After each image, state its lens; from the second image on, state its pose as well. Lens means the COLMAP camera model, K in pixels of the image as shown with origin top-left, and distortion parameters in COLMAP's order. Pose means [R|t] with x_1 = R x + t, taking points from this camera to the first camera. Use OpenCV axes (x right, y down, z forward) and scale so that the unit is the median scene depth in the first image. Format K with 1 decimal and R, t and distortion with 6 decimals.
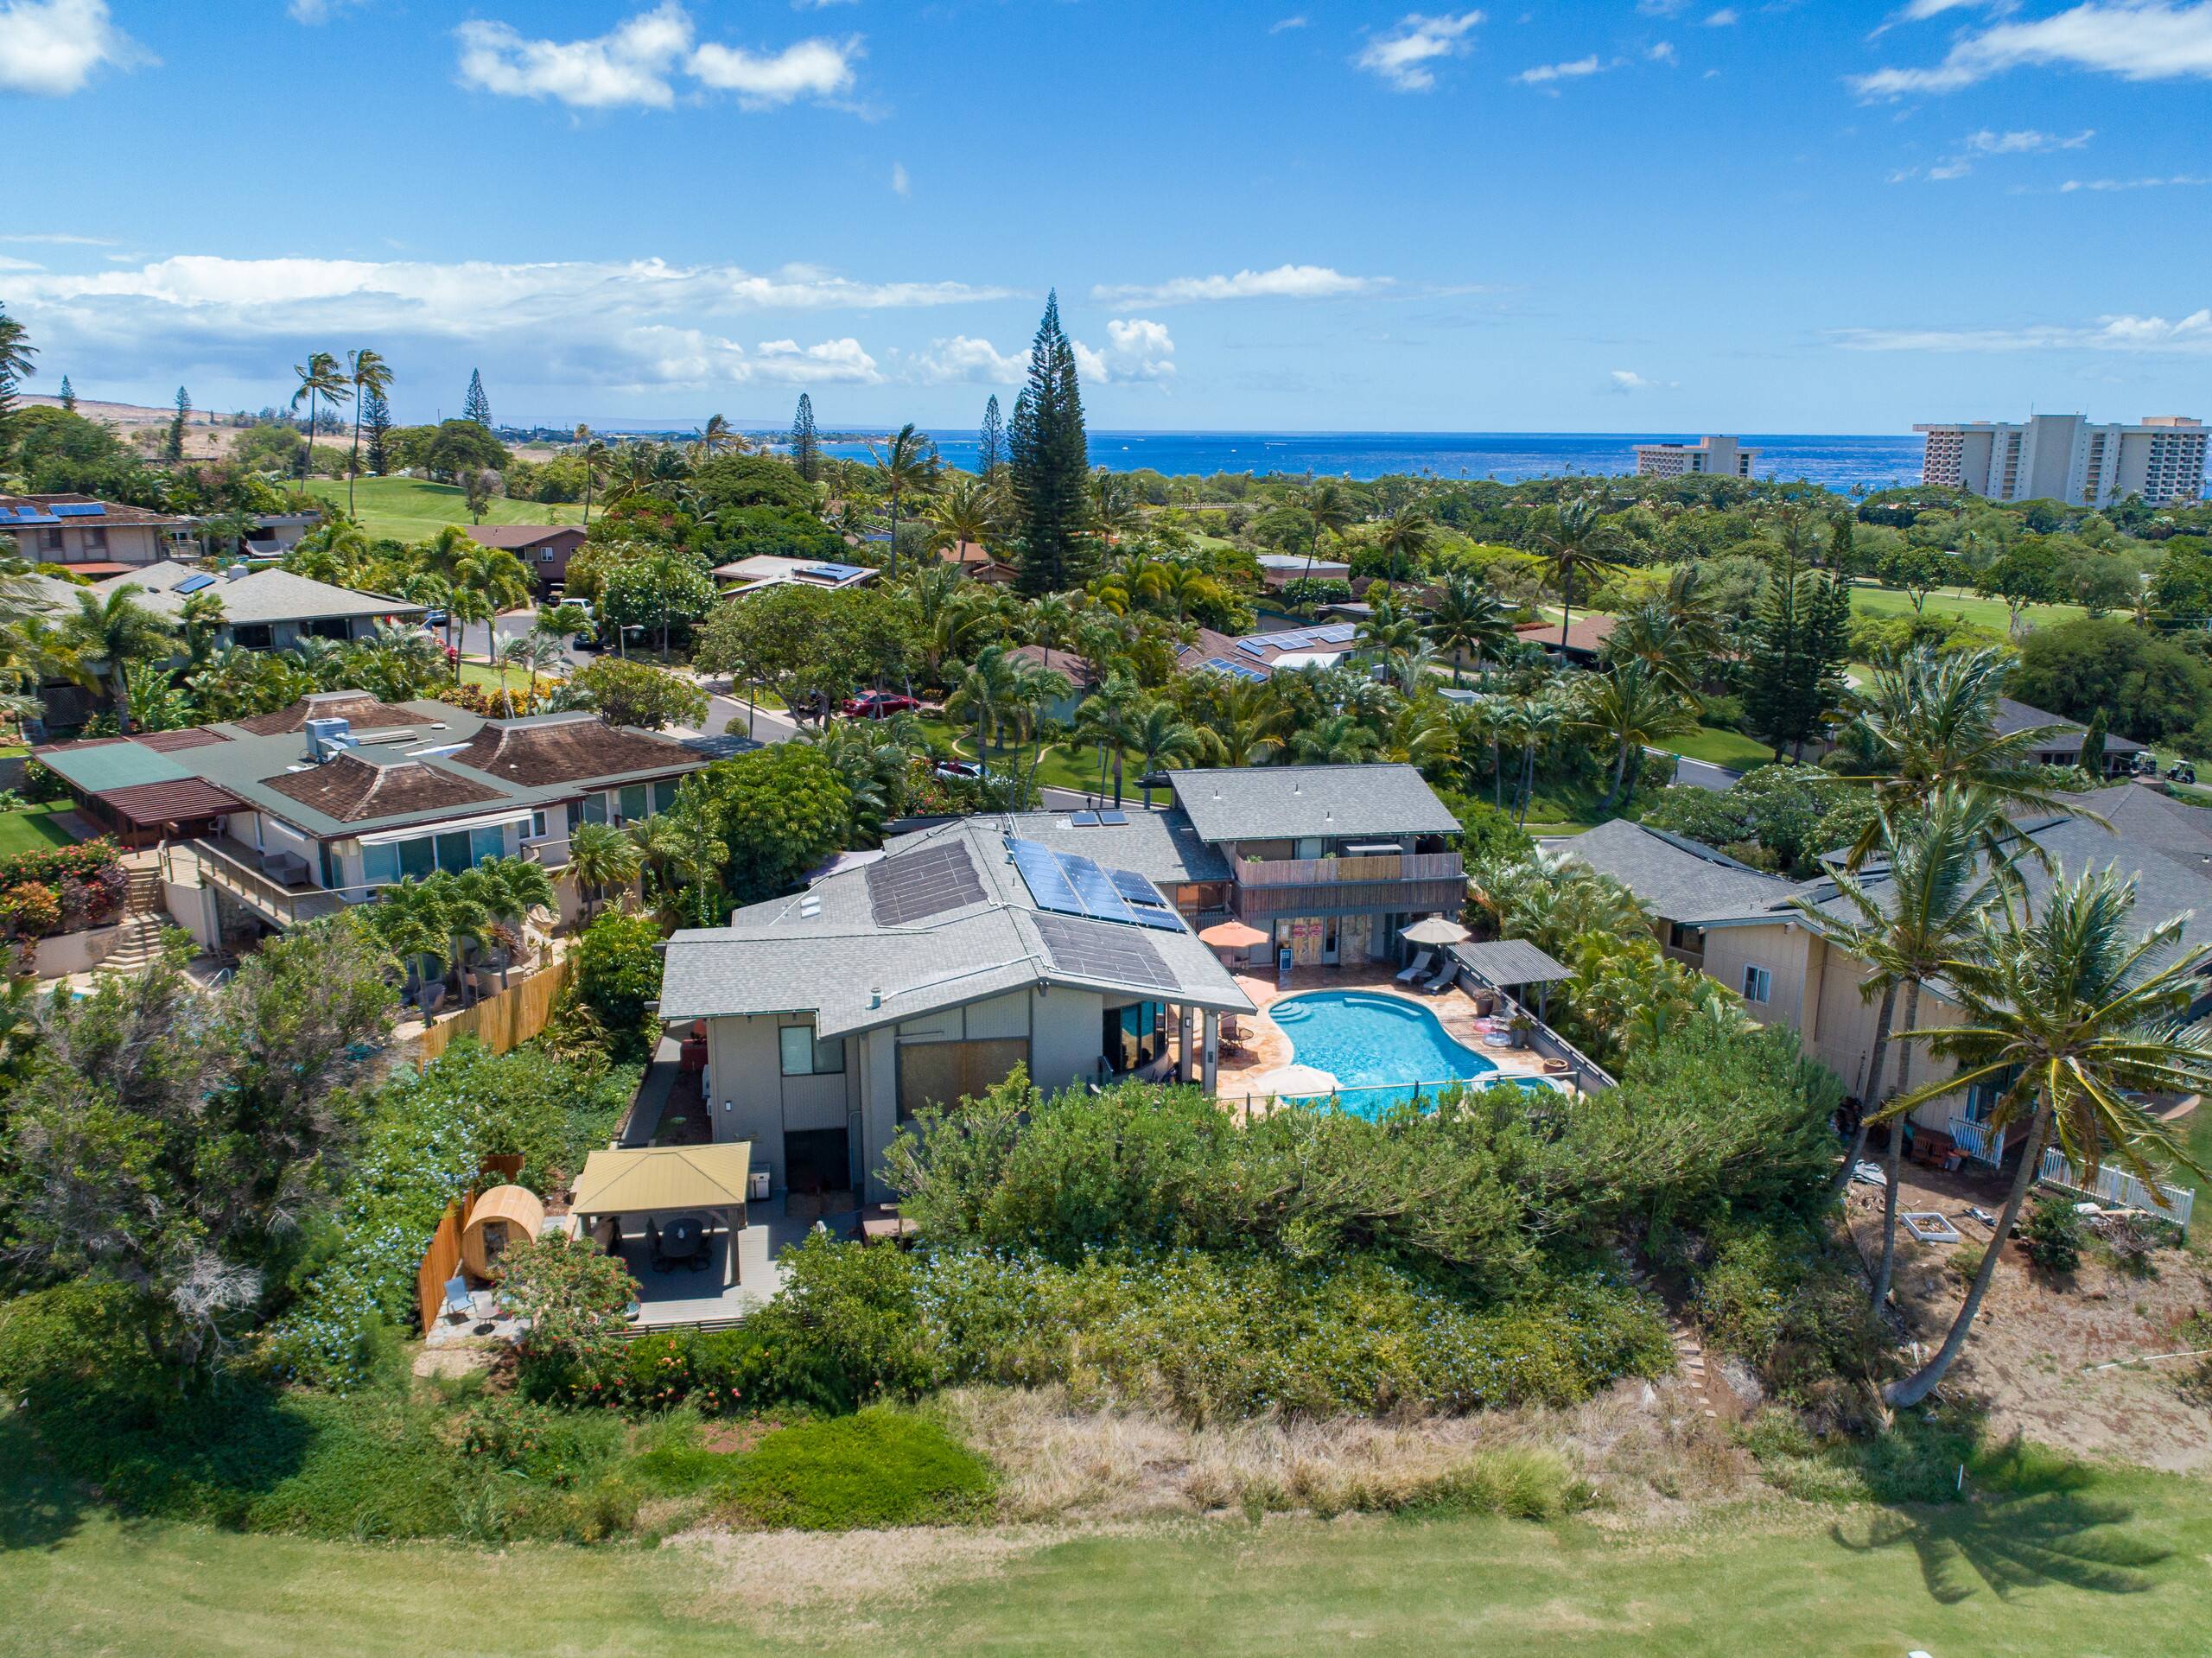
lens RADIAL K [[1679.8, 0, 1106.0], [0, 1679.8, 829.0], [0, 0, 1]] dist [-0.026535, 0.016830]
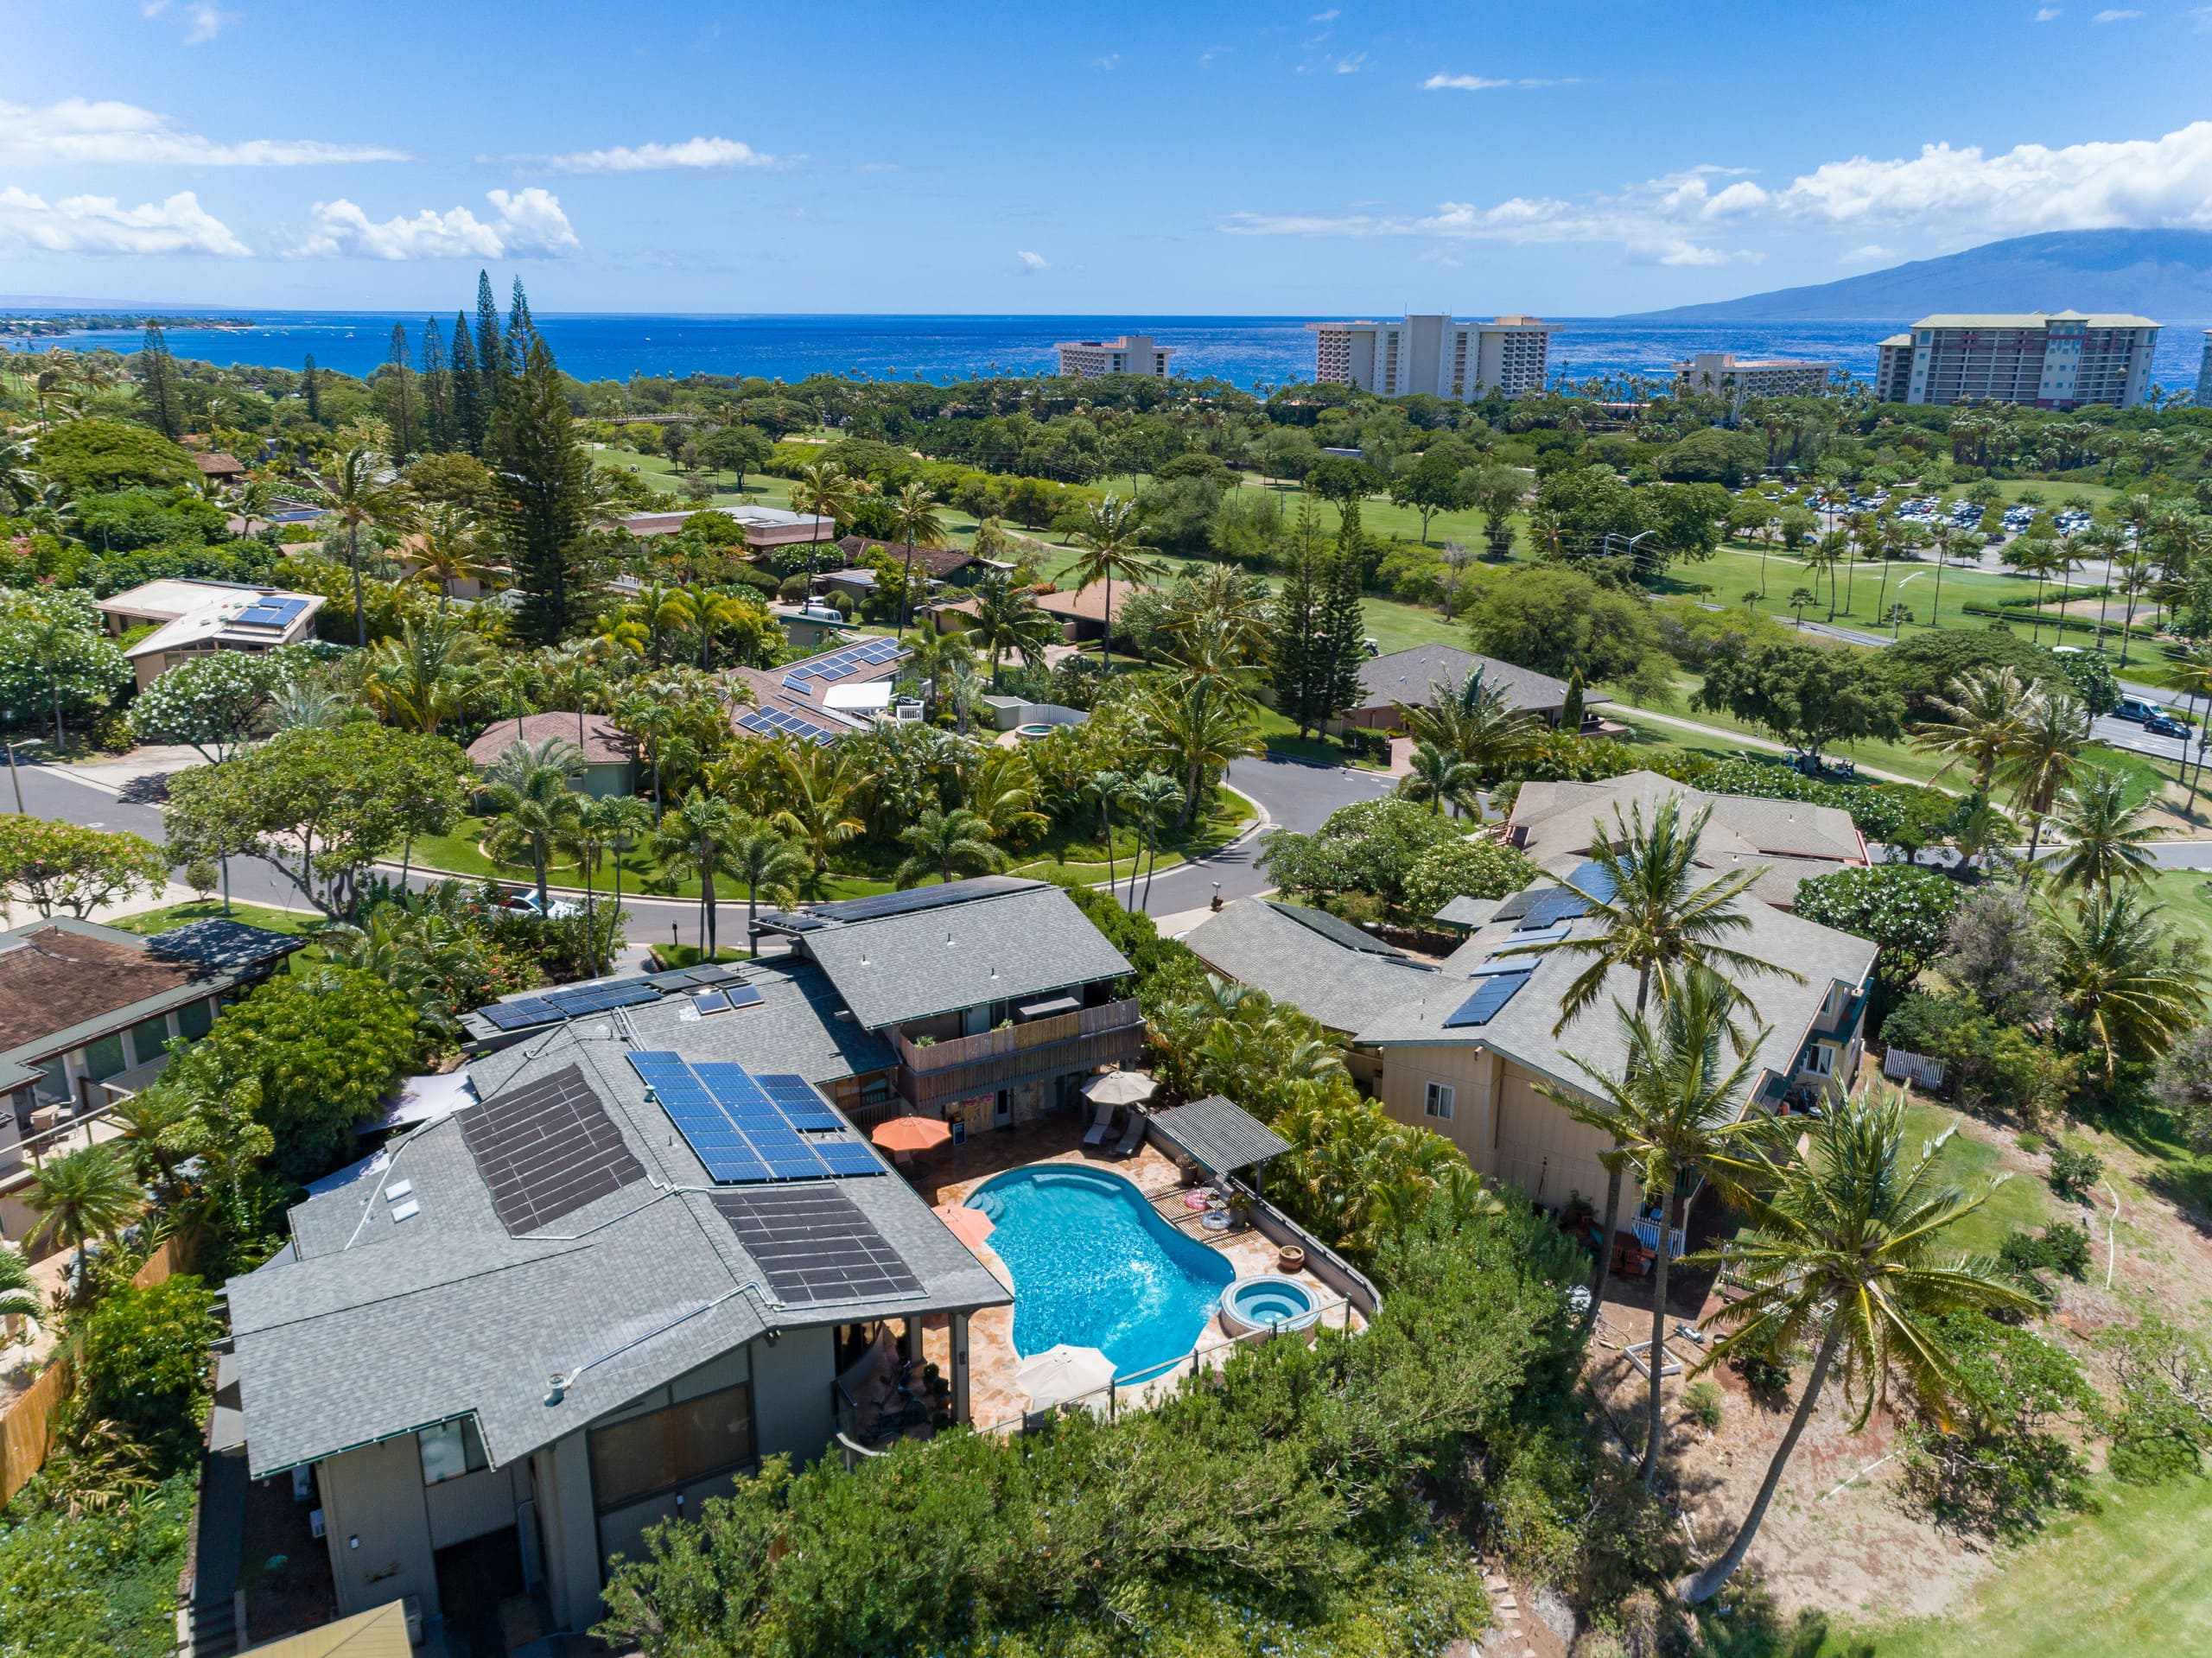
lens RADIAL K [[1657.1, 0, 1106.0], [0, 1657.1, 829.0], [0, 0, 1]] dist [0.018659, 0.003938]
pose [[0.941941, -0.100414, 0.320412, -0.115865], [0.077234, 0.993444, 0.084286, -0.203522], [-0.326775, -0.054646, 0.943521, 0.187565]]
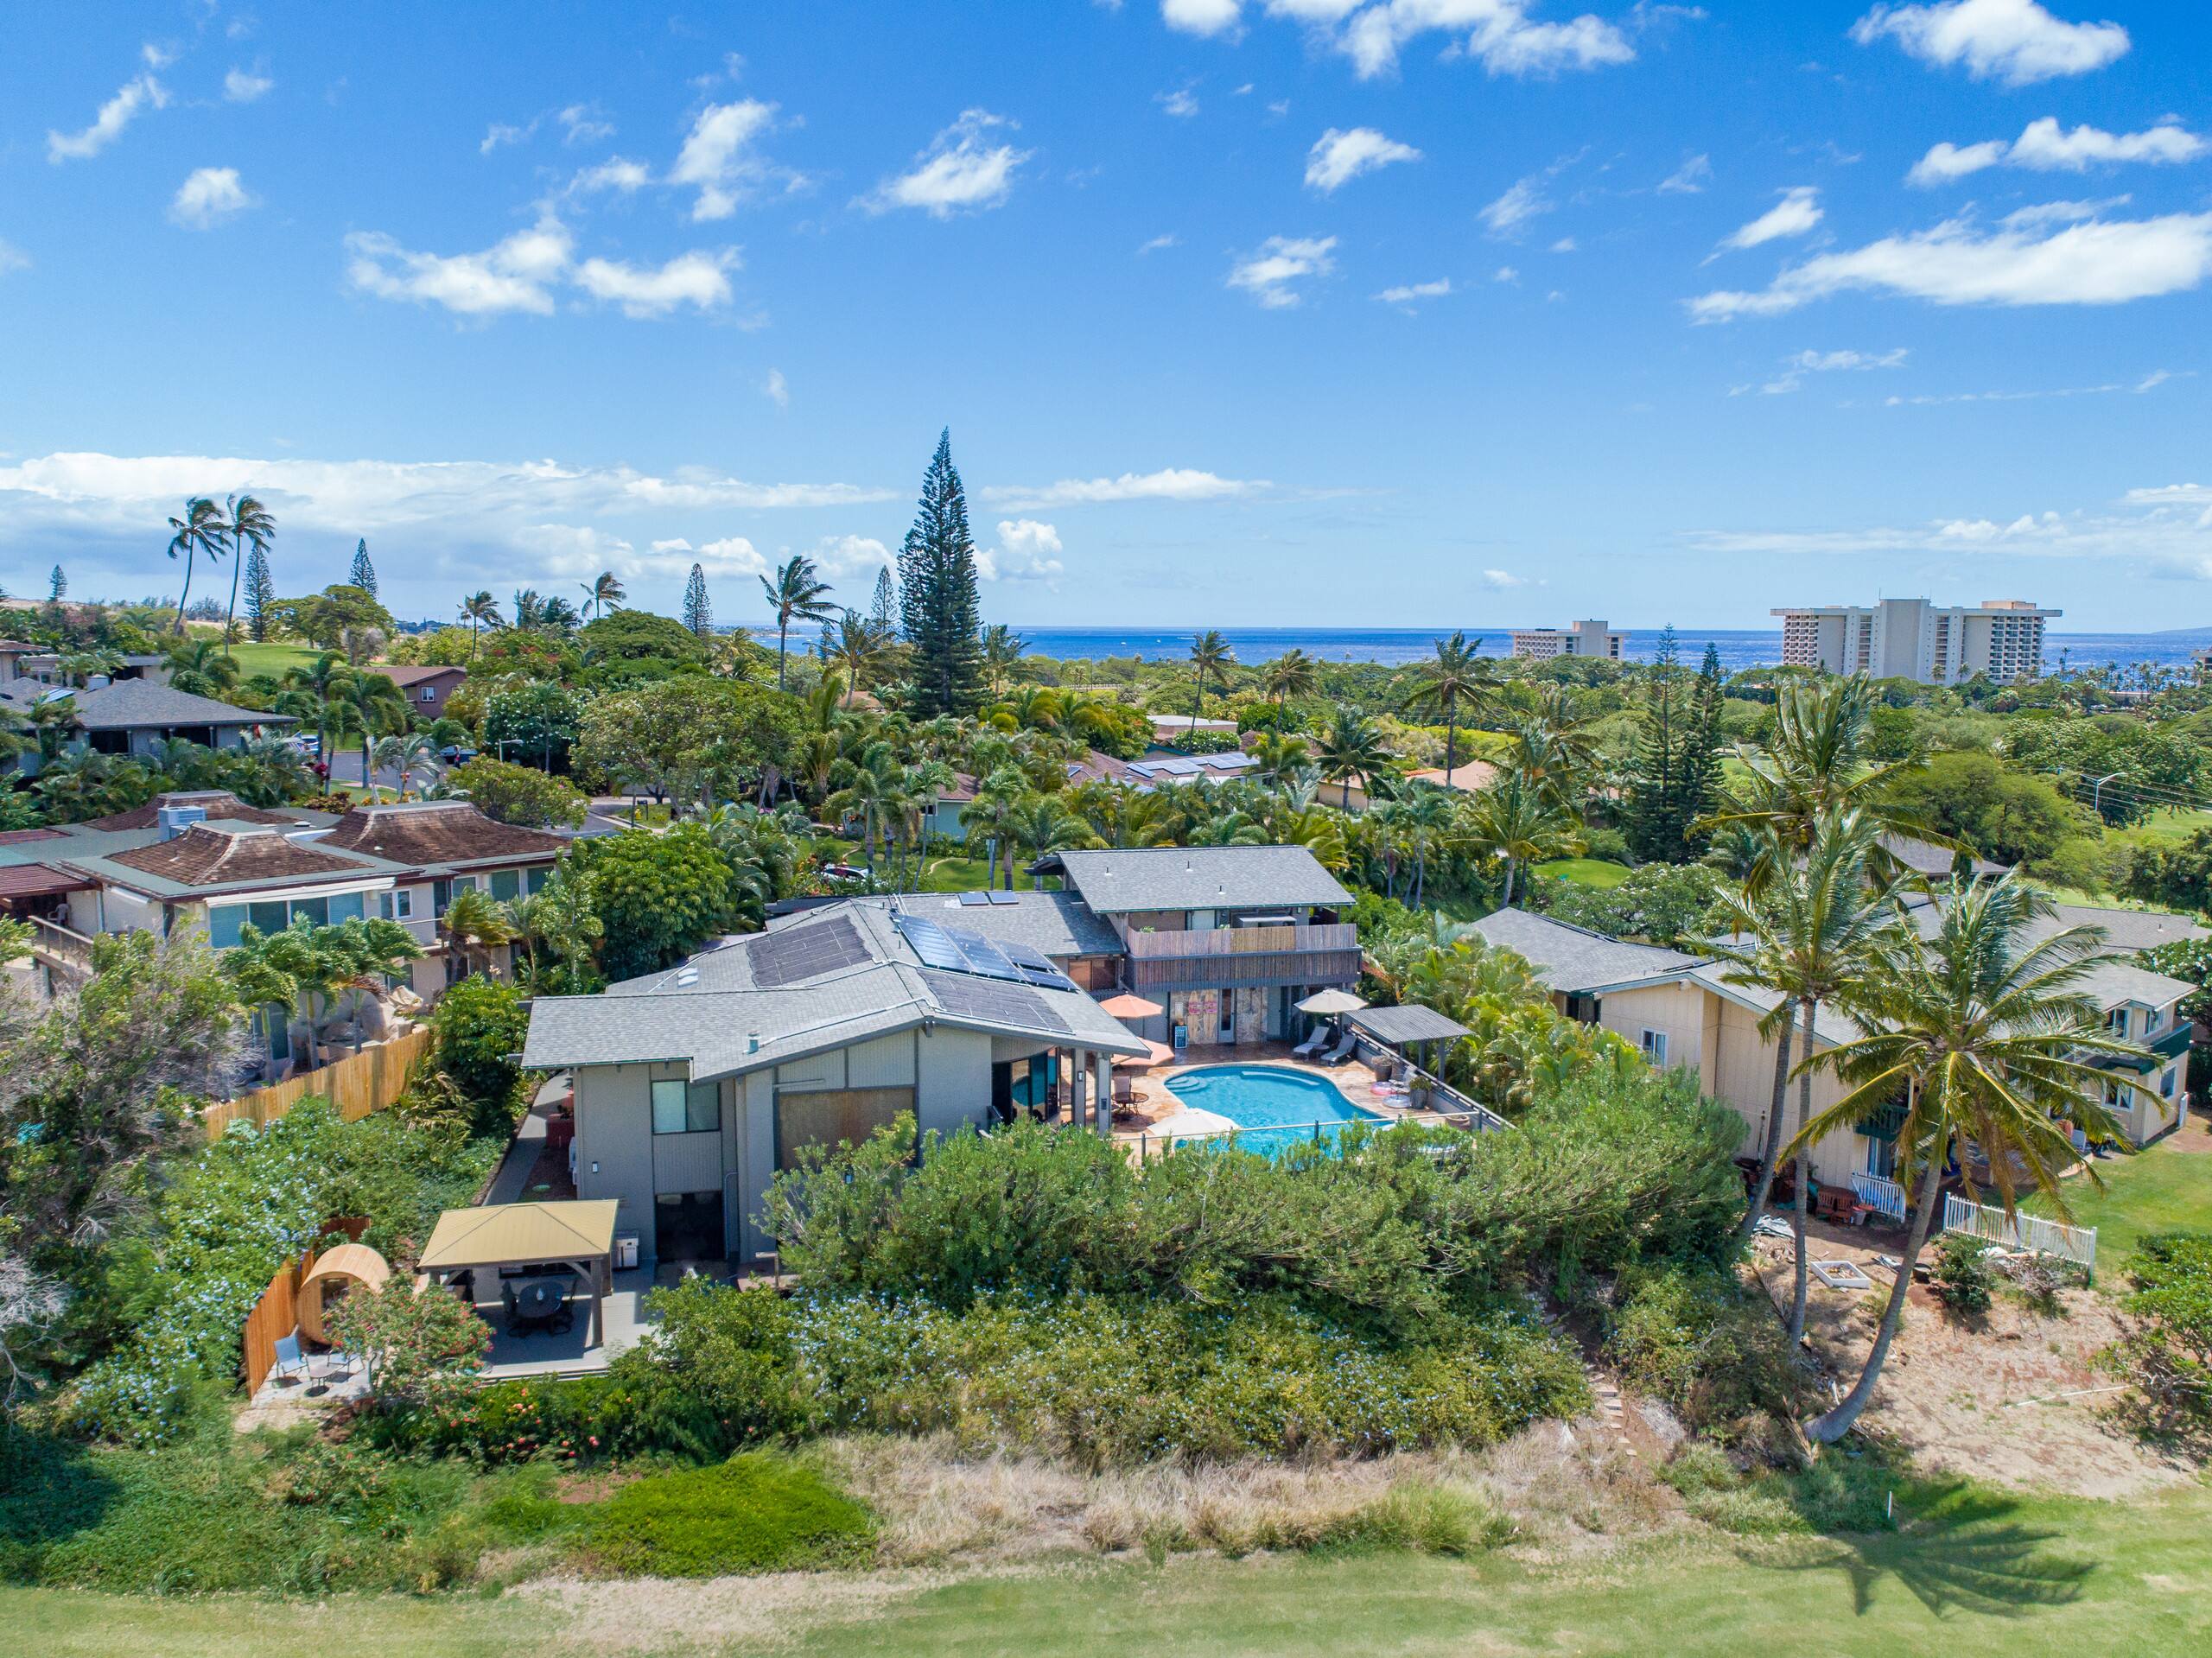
lens RADIAL K [[1679.8, 0, 1106.0], [0, 1679.8, 829.0], [0, 0, 1]] dist [-0.026535, 0.016830]
pose [[0.997956, -0.007032, 0.063519, 0.003273], [0.014295, 0.993305, -0.114630, 0.090750], [-0.062288, 0.115304, 0.991375, 0.026552]]
